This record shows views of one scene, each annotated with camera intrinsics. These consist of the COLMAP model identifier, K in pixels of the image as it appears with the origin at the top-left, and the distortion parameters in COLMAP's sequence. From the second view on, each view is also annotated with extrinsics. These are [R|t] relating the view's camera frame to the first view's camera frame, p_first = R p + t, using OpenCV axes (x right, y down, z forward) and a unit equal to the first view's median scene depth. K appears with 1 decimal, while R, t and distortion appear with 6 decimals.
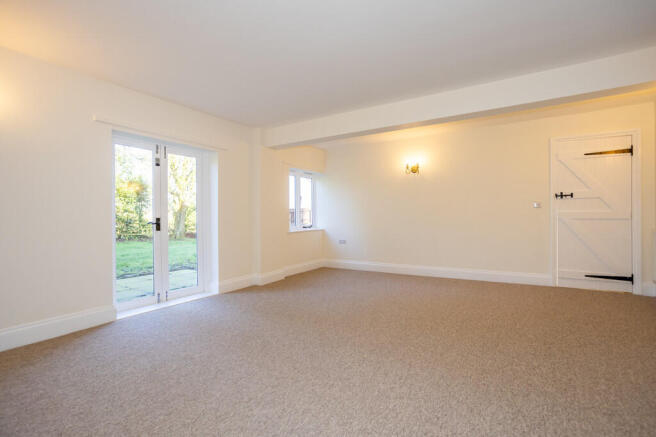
lens RADIAL K [[317.6, 0, 325.1], [0, 317.6, 217.4], [0, 0, 1]] dist [-0.002256, 0.001623]
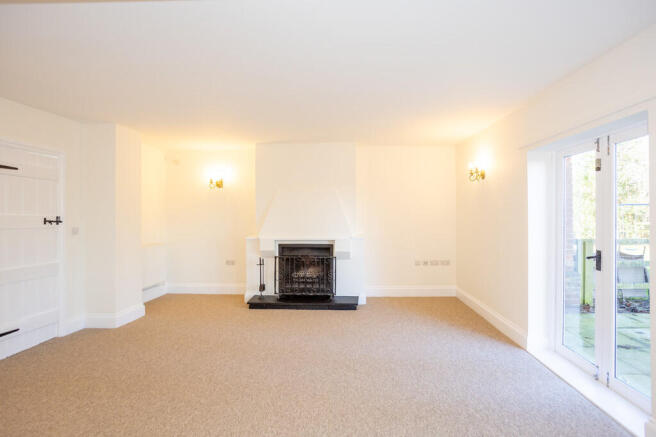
lens RADIAL K [[328.6, 0, 343.5], [0, 328.6, 213.1], [0, 0, 1]] dist [0.000790, -0.000202]
pose [[-0.851569, 0.010406, -0.524139, 0.270411], [0.009249, 0.999946, 0.004826, -0.083209], [0.524161, -0.000738, -0.851619, 1.296943]]
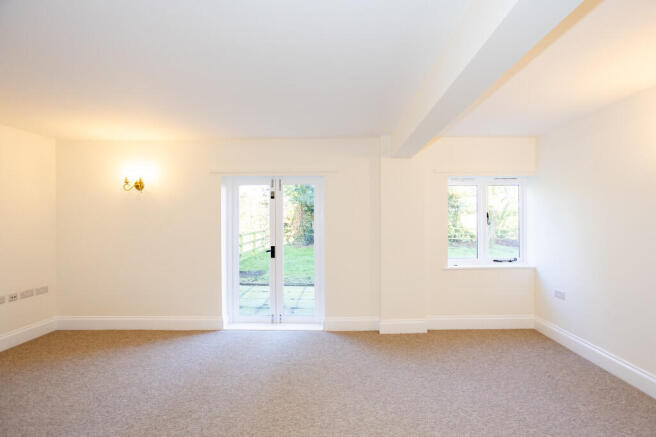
lens RADIAL K [[317.6, 0, 324.3], [0, 317.6, 228.9], [0, 0, 1]] dist [-0.002256, 0.001623]
pose [[0.524574, 0.016760, -0.851200, 0.497534], [-0.001669, 0.999825, 0.018658, -0.077802], [0.851363, -0.008367, 0.524510, 0.575256]]
